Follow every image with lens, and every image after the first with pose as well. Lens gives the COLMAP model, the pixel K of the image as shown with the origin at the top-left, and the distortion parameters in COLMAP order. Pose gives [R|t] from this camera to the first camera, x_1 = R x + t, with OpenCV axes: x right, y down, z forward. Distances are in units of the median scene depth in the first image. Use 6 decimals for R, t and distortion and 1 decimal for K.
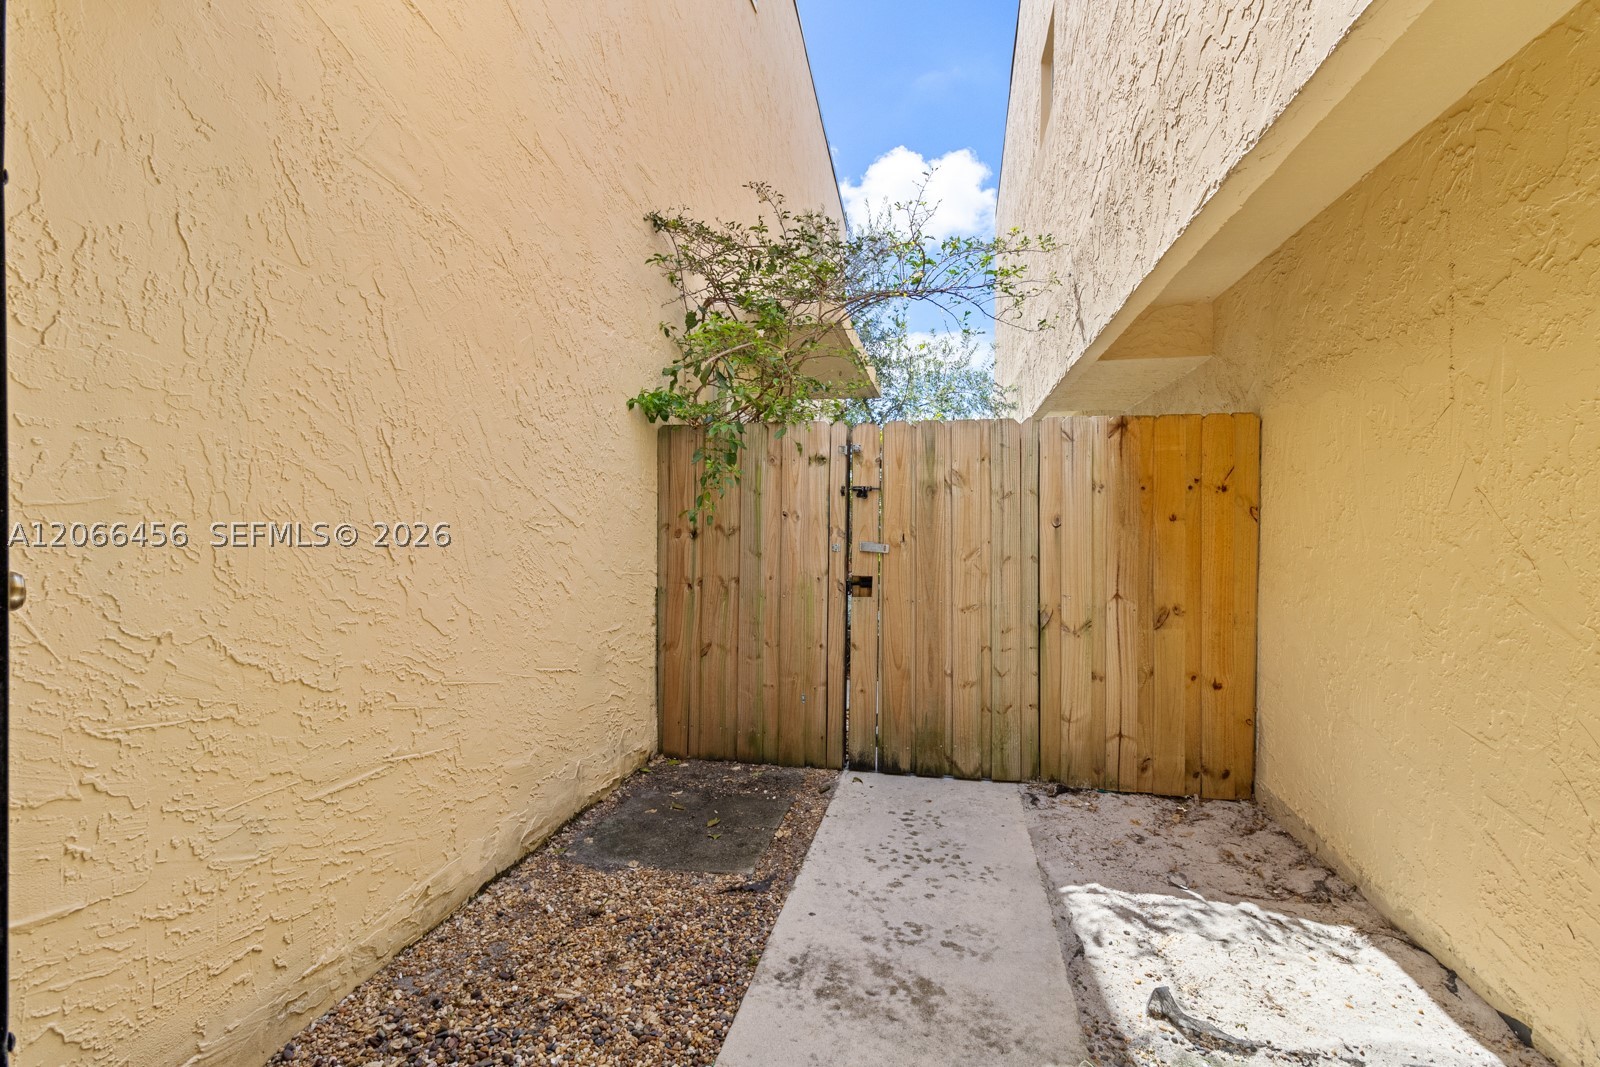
lens RADIAL K [[752.4, 0, 803.6], [0, 752.4, 525.8], [0, 0, 1]] dist [-0.001252, -0.000098]
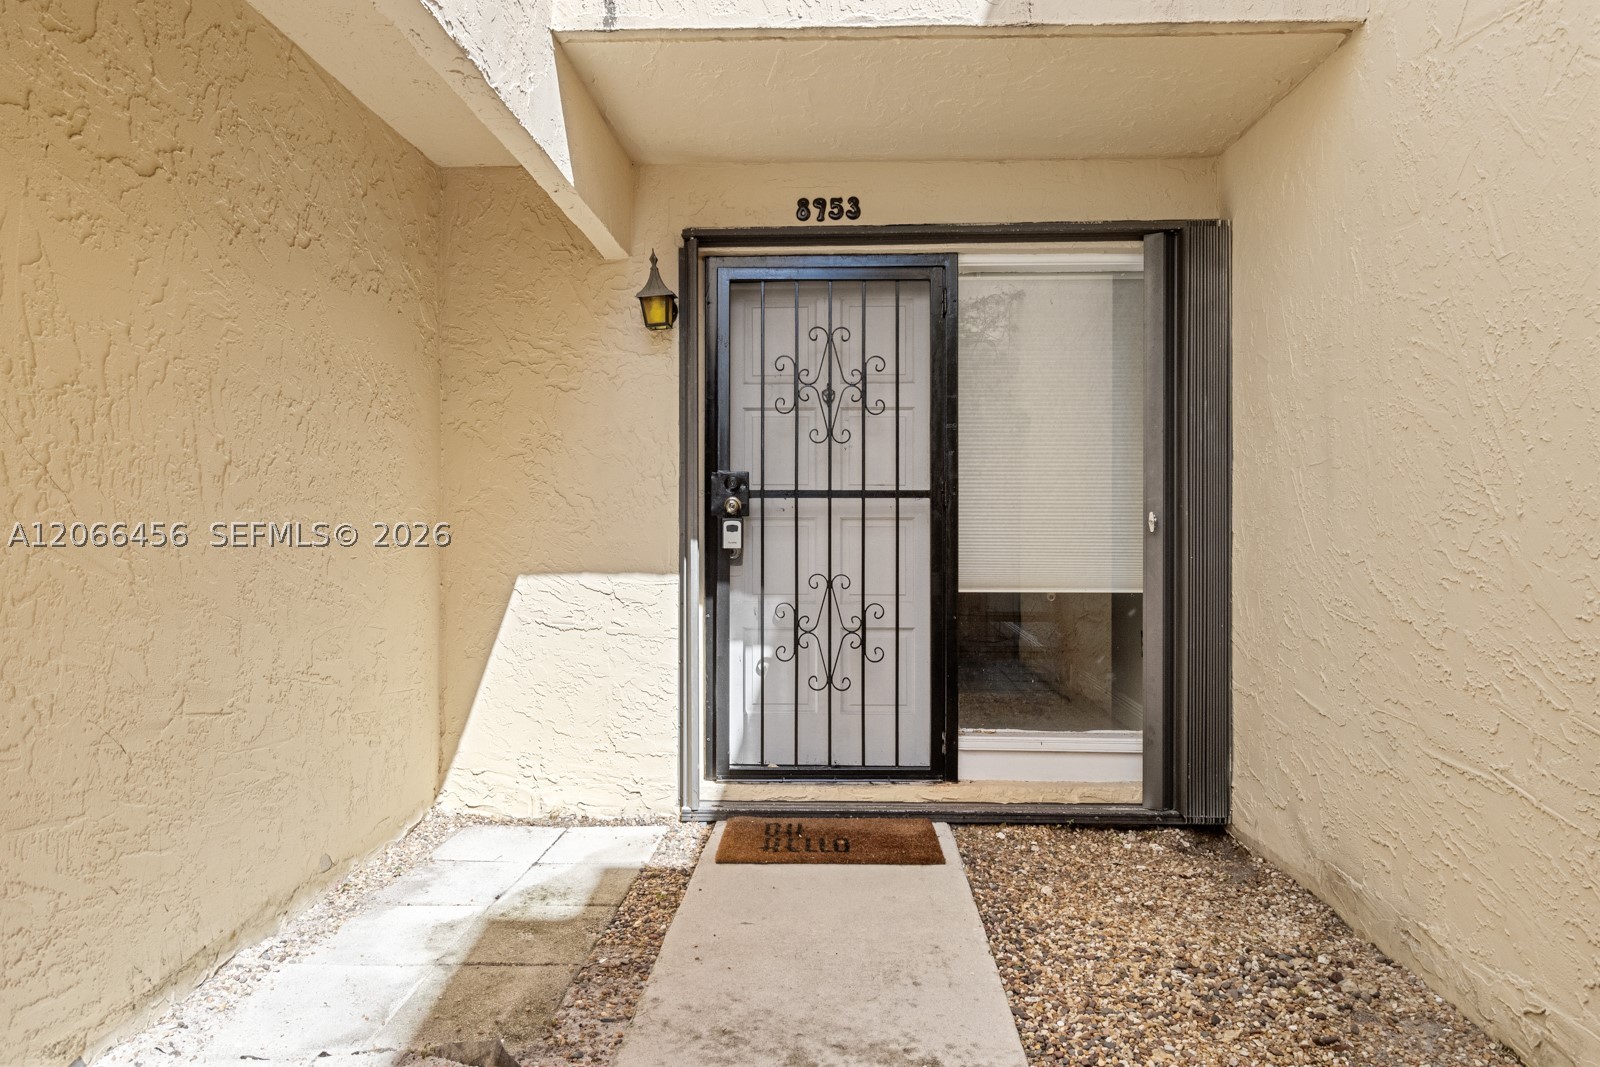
lens RADIAL K [[1007.3, 0, 801.6], [0, 1007.3, 525.7], [0, 0, 1]] dist [0.044534, -0.000285]
pose [[-0.988461, -0.006711, -0.151328, 0.337220], [-0.009395, 0.999811, 0.017027, 0.053613], [0.151185, 0.018252, -0.988337, 2.118468]]
